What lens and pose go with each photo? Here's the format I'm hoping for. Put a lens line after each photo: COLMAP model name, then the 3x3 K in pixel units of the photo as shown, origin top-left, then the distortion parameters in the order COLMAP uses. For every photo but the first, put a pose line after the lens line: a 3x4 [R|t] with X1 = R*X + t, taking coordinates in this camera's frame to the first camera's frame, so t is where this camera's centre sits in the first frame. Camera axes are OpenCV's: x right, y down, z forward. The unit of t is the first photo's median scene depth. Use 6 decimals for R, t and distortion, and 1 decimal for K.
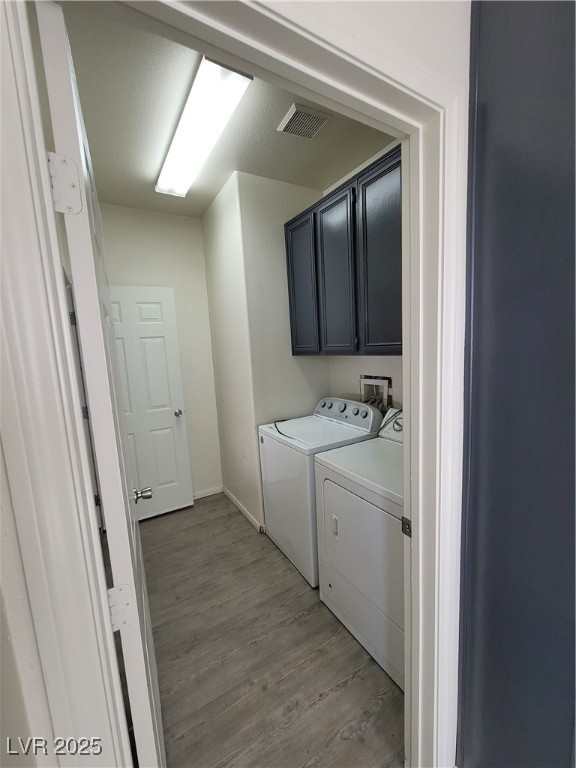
lens RADIAL K [[312.9, 0, 285.8], [0, 312.9, 385.7], [0, 0, 1]] dist [-0.003373, 0.000408]
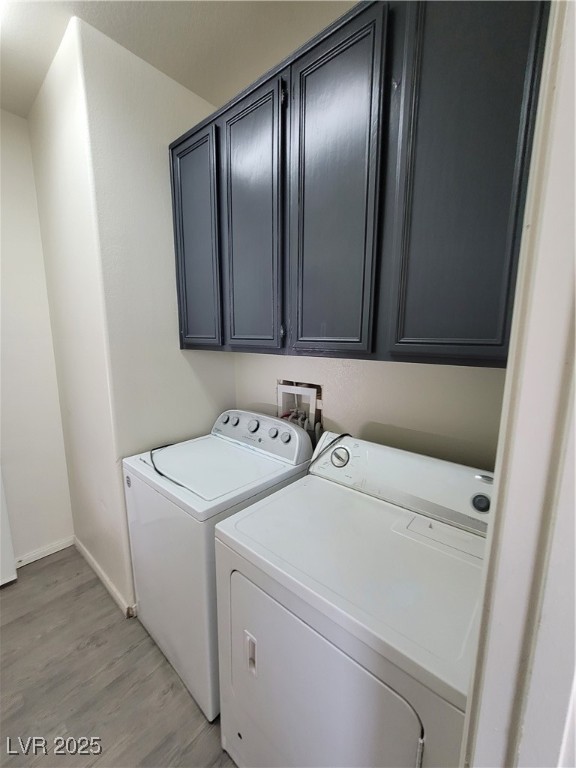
lens RADIAL K [[312.9, 0, 285.8], [0, 312.9, 385.7], [0, 0, 1]] dist [-0.003373, 0.000408]
pose [[0.947224, 0.006101, 0.320515, 0.022056], [-0.012977, 0.999729, 0.019320, -0.037213], [-0.320311, -0.022460, 0.947046, 0.314835]]
